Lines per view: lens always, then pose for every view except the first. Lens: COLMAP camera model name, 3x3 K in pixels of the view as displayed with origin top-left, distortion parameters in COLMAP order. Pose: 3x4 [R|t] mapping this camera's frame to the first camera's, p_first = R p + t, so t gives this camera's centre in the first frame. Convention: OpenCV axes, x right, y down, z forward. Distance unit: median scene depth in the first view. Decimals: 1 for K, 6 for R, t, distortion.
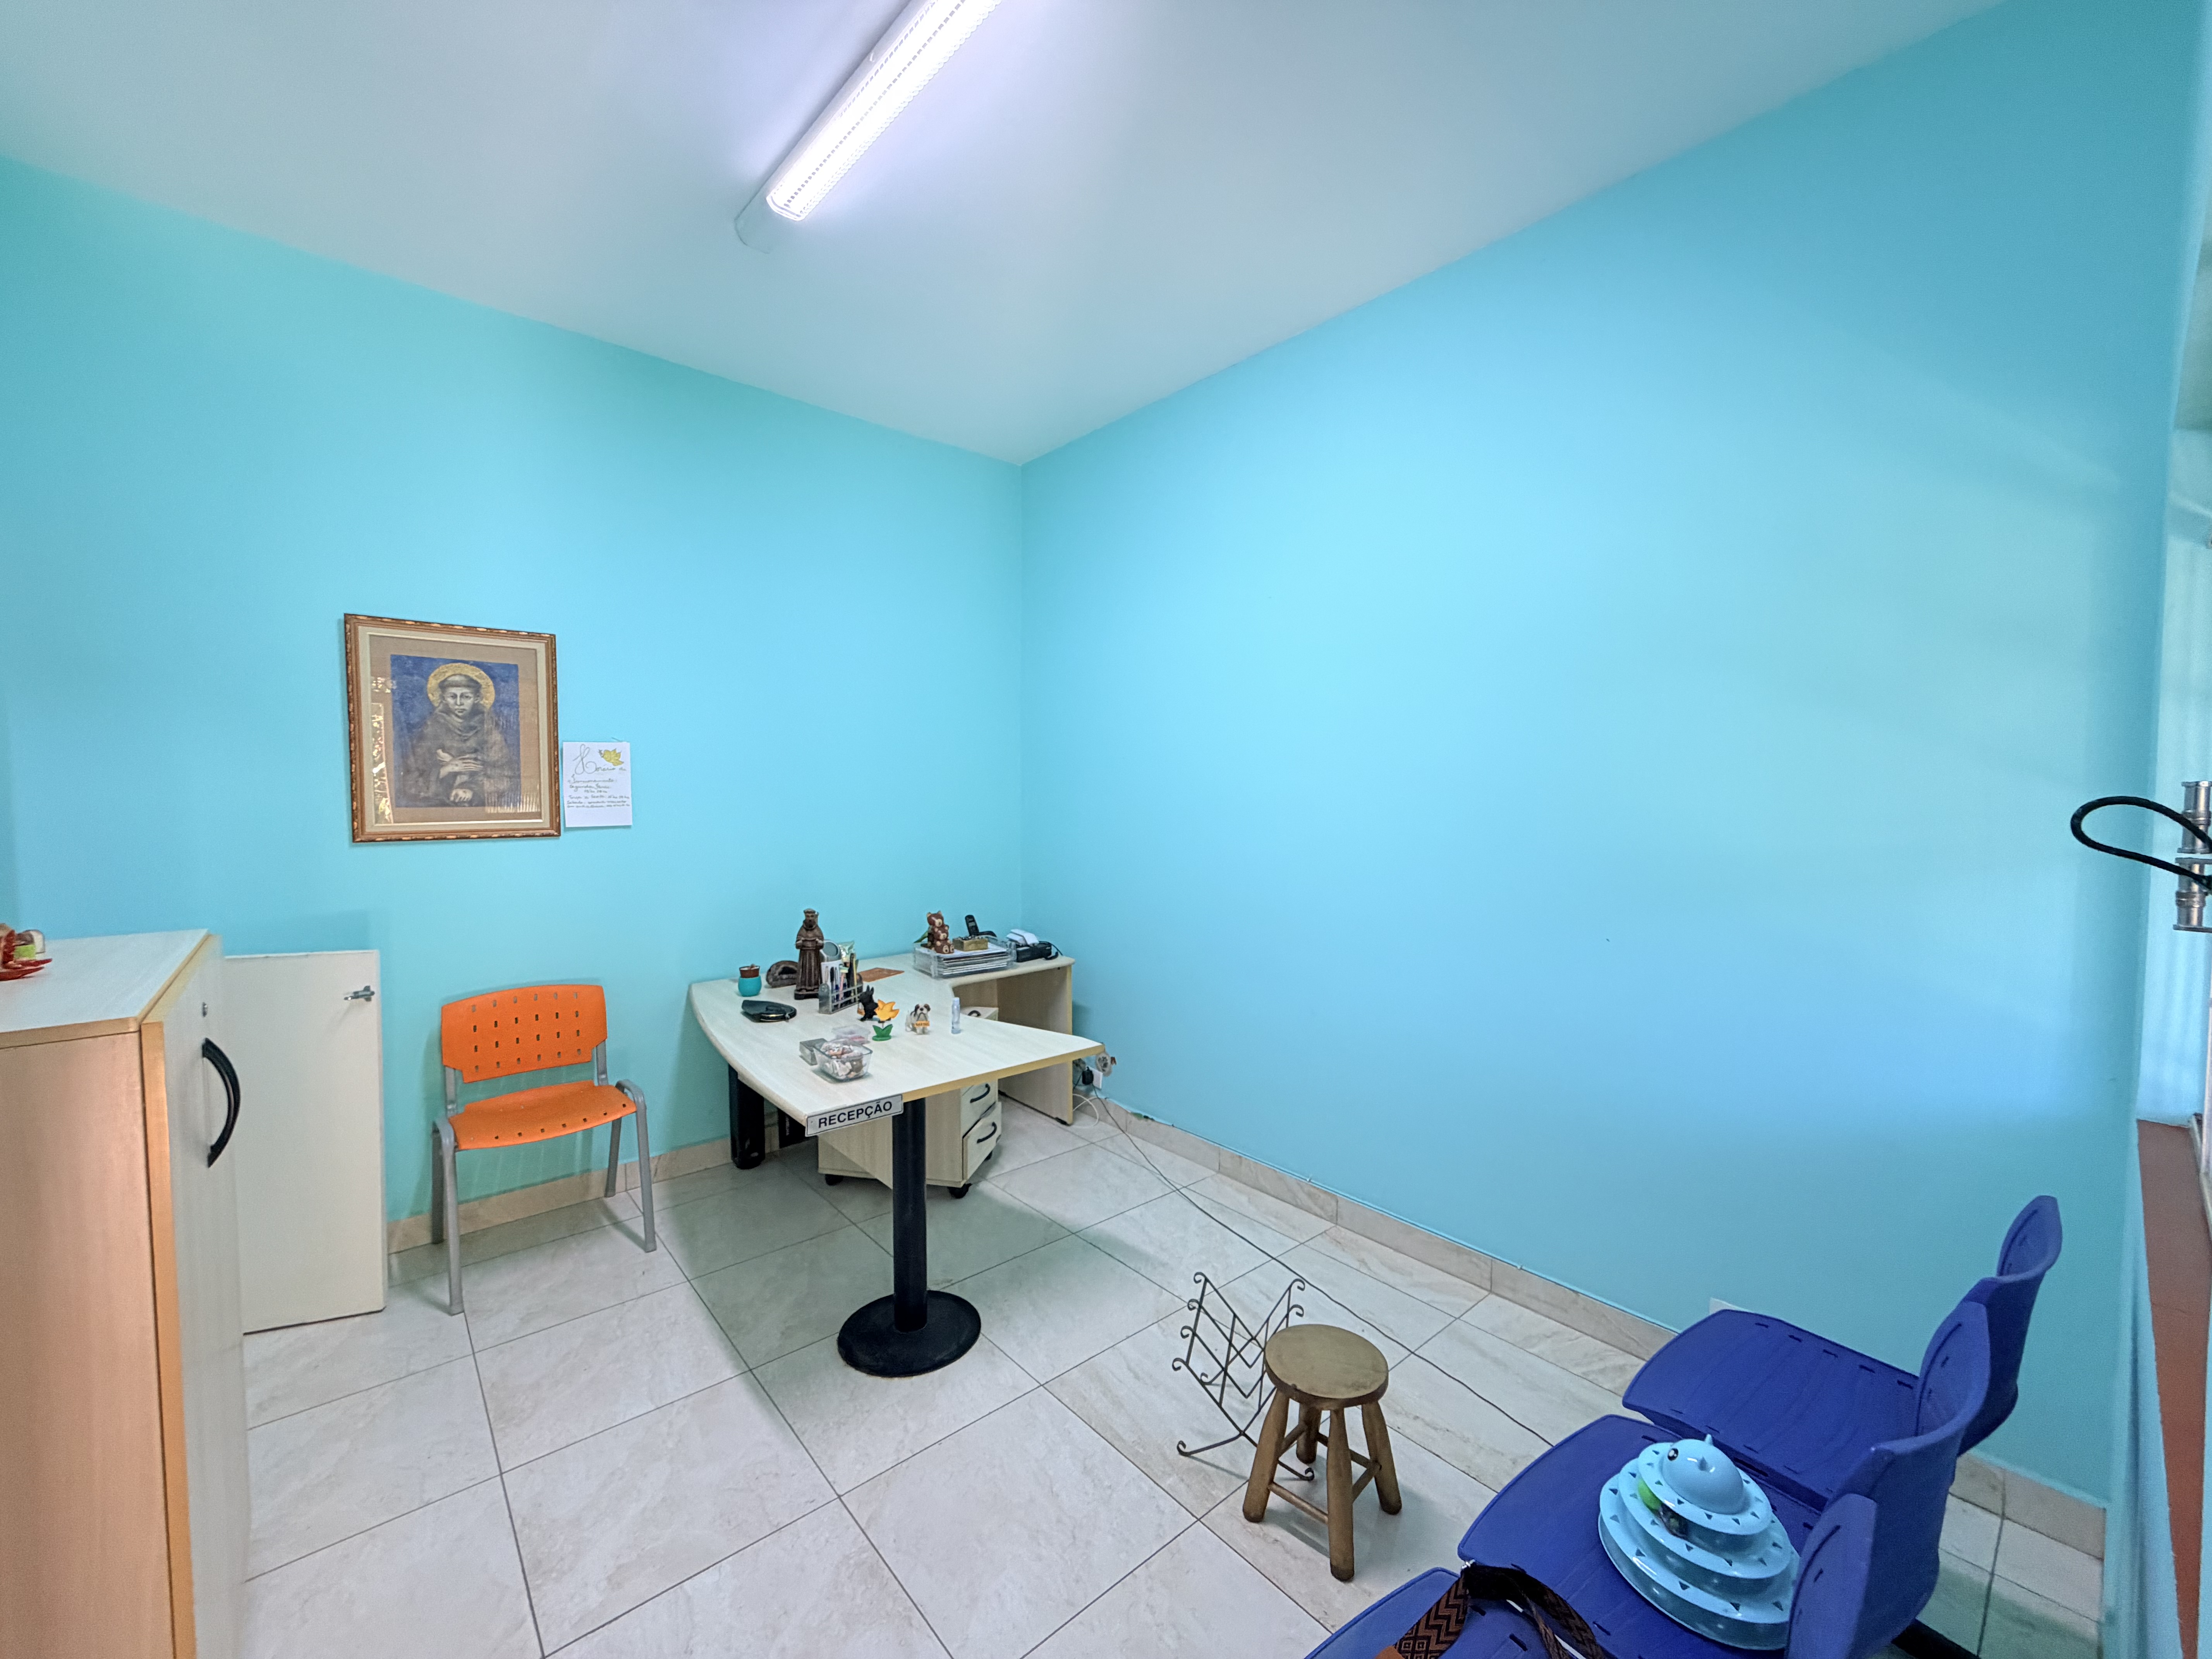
lens RADIAL K [[885.4, 0, 1105.2], [0, 885.4, 824.2], [0, 0, 1]] dist [0.001004, -0.000572]
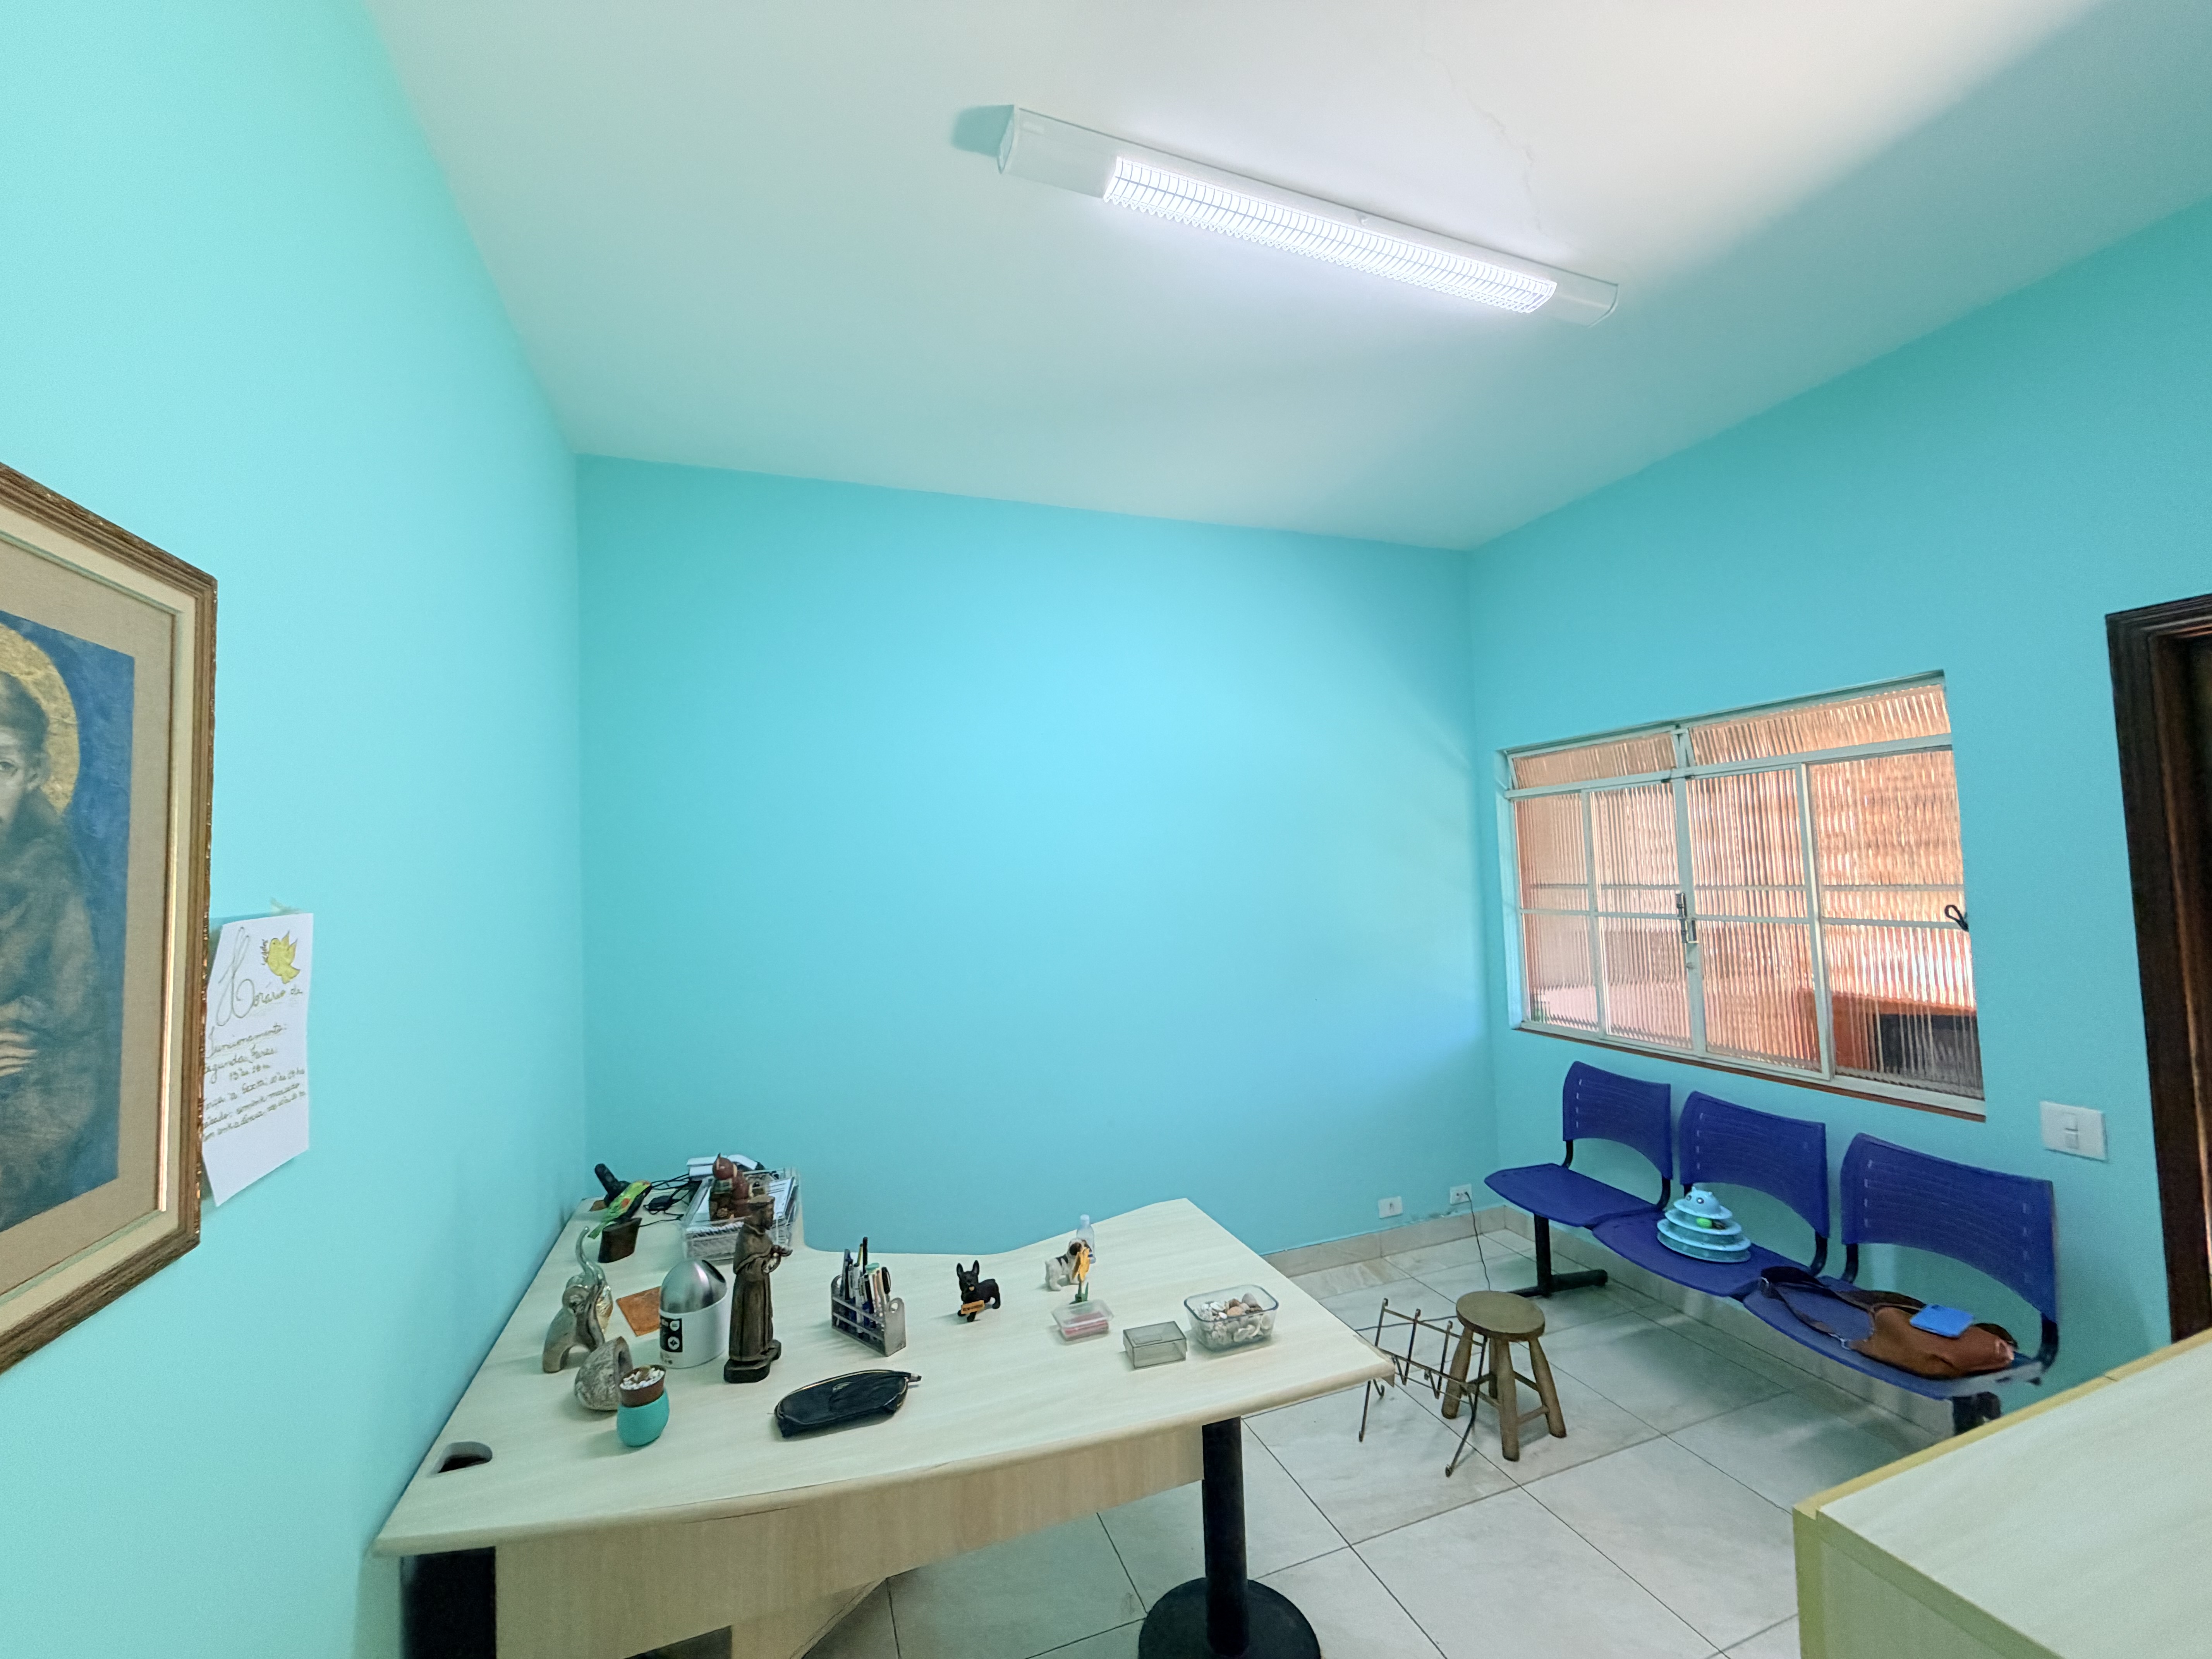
lens RADIAL K [[885.4, 0, 1108.2], [0, 885.4, 830.3], [0, 0, 1]] dist [0.001004, -0.000572]
pose [[0.351024, 0.024376, 0.936049, -0.917707], [0.075237, 0.995695, -0.054144, -0.099141], [-0.933339, 0.089431, 0.347679, 0.700481]]
